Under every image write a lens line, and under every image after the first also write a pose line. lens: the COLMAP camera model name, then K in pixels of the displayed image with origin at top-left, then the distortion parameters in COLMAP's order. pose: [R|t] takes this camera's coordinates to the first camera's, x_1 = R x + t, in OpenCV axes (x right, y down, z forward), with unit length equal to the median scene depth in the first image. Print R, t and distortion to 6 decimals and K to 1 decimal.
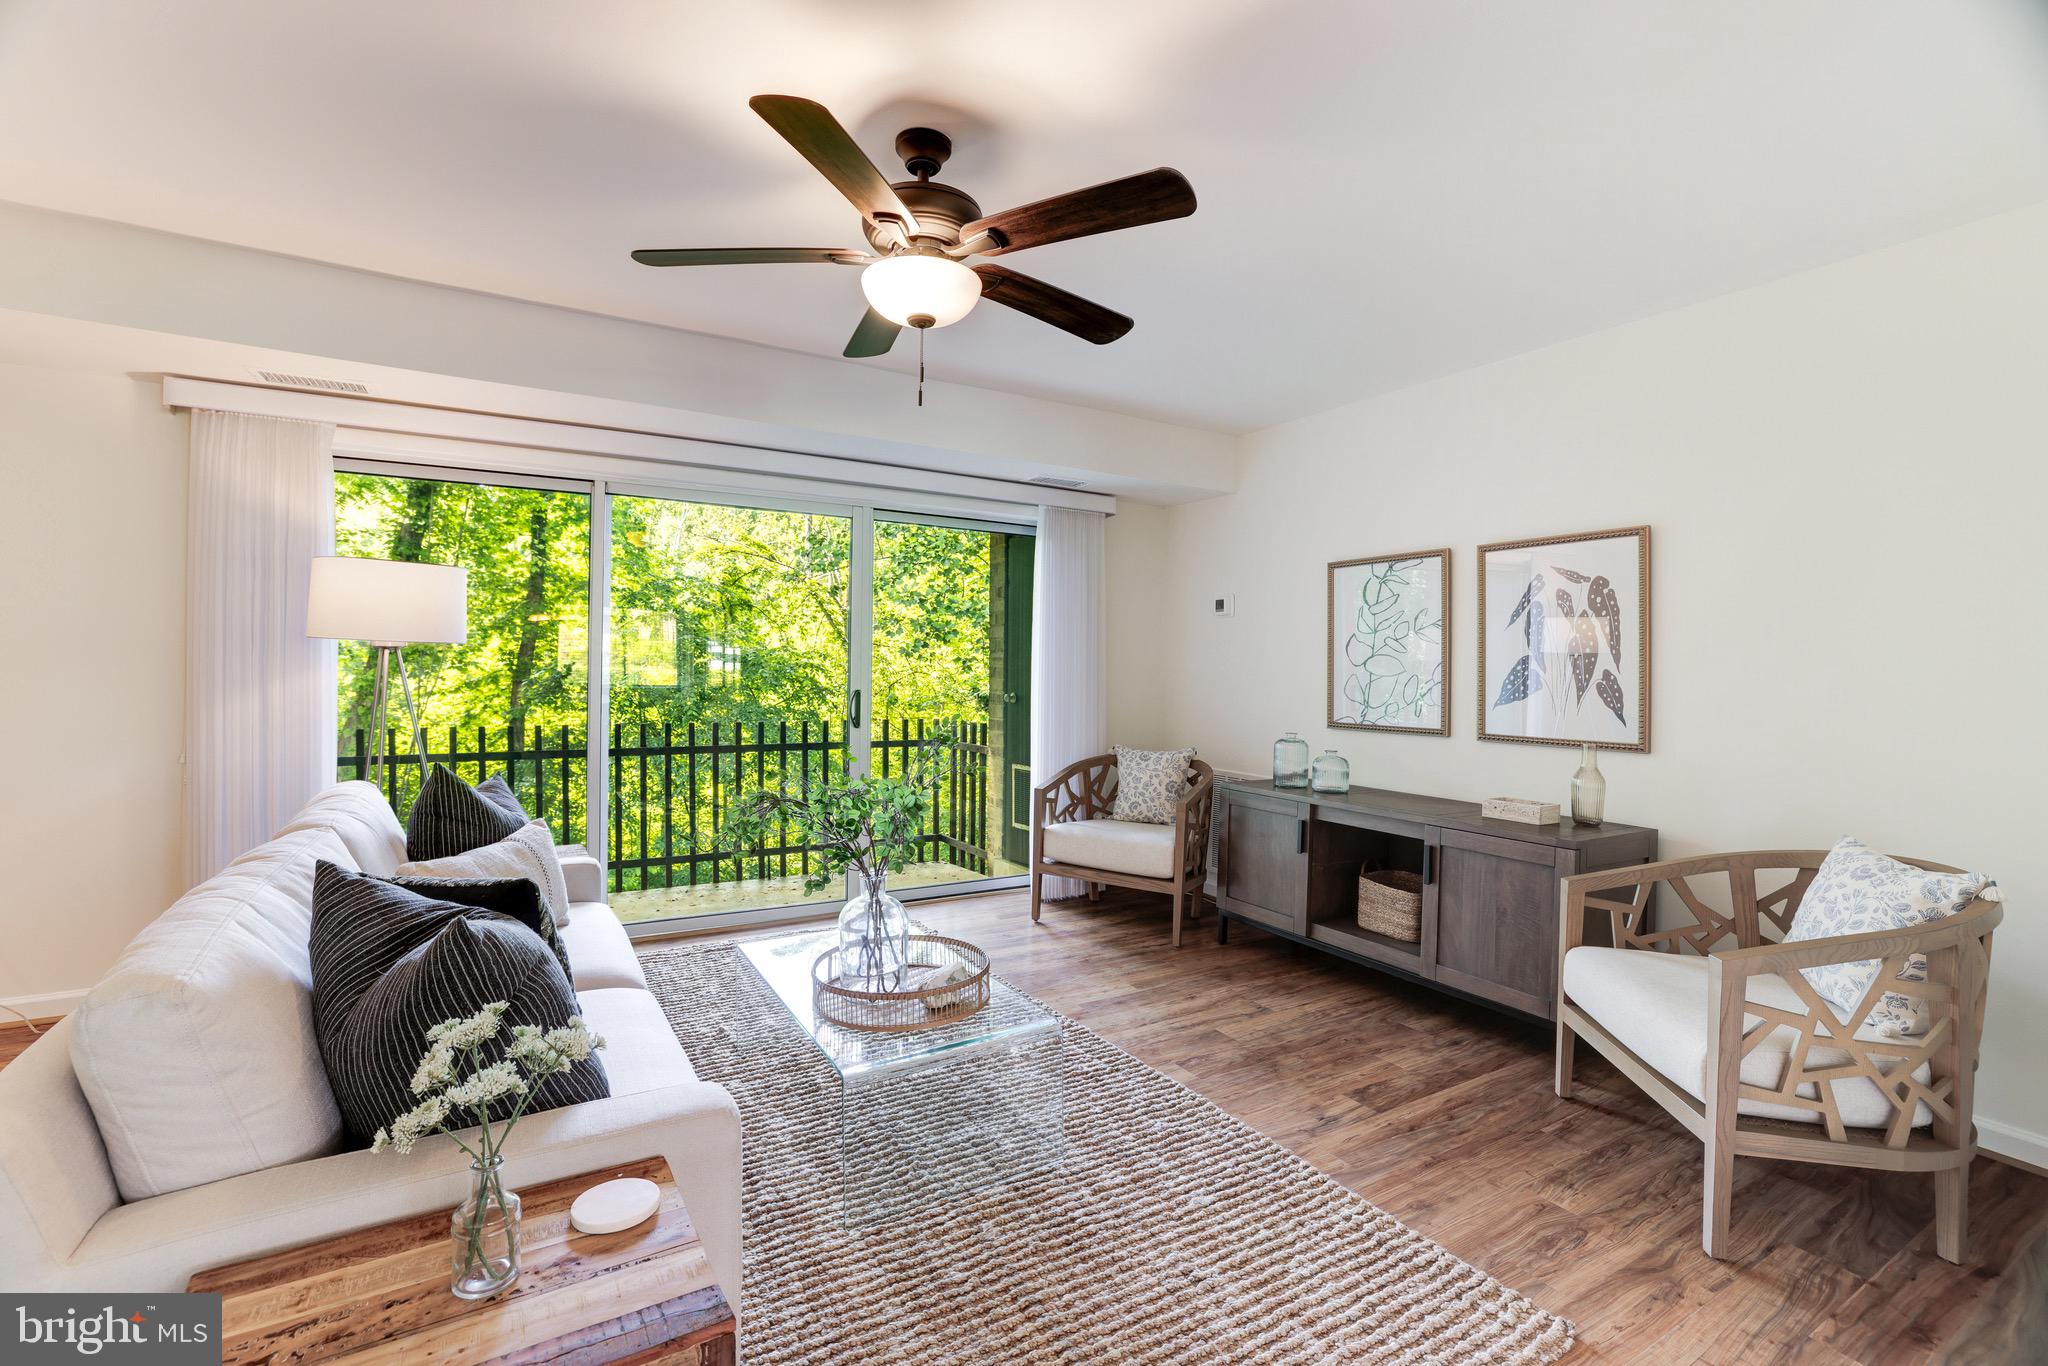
lens RADIAL K [[887.5, 0, 1009.7], [0, 887.5, 671.4], [0, 0, 1]] dist [-0.024074, 0.014526]
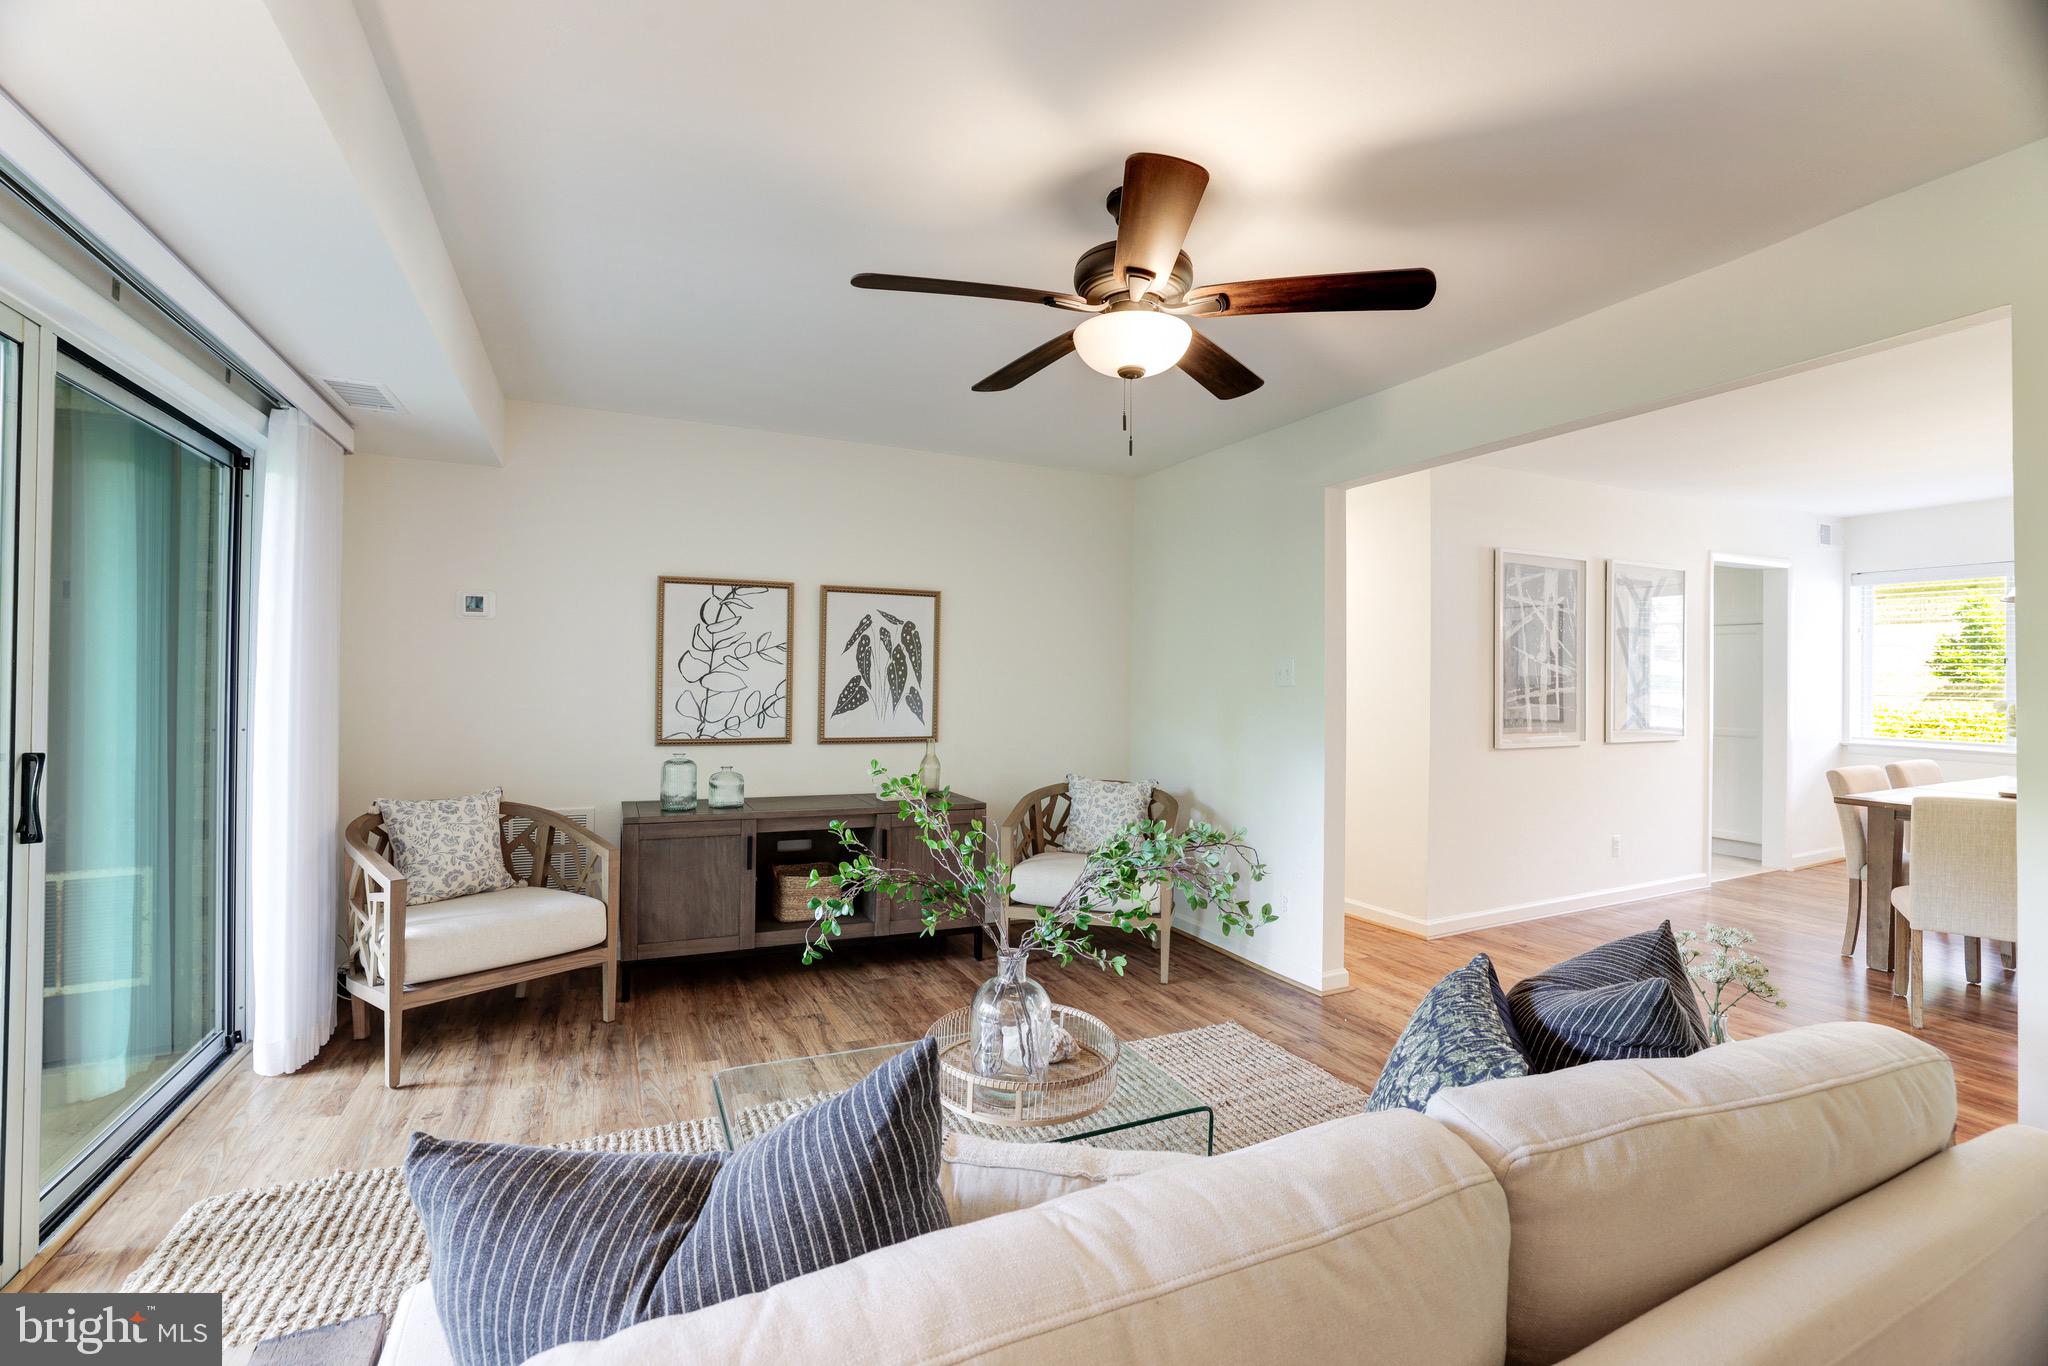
lens RADIAL K [[868.8, 0, 1024.0], [0, 868.8, 683.0], [0, 0, 1]] dist [-0.049640, 0.013095]
pose [[0.109011, -0.014312, 0.993937, -0.644666], [-0.009065, 0.999840, 0.015391, -0.028237], [-0.993999, -0.010688, 0.108864, 0.599925]]
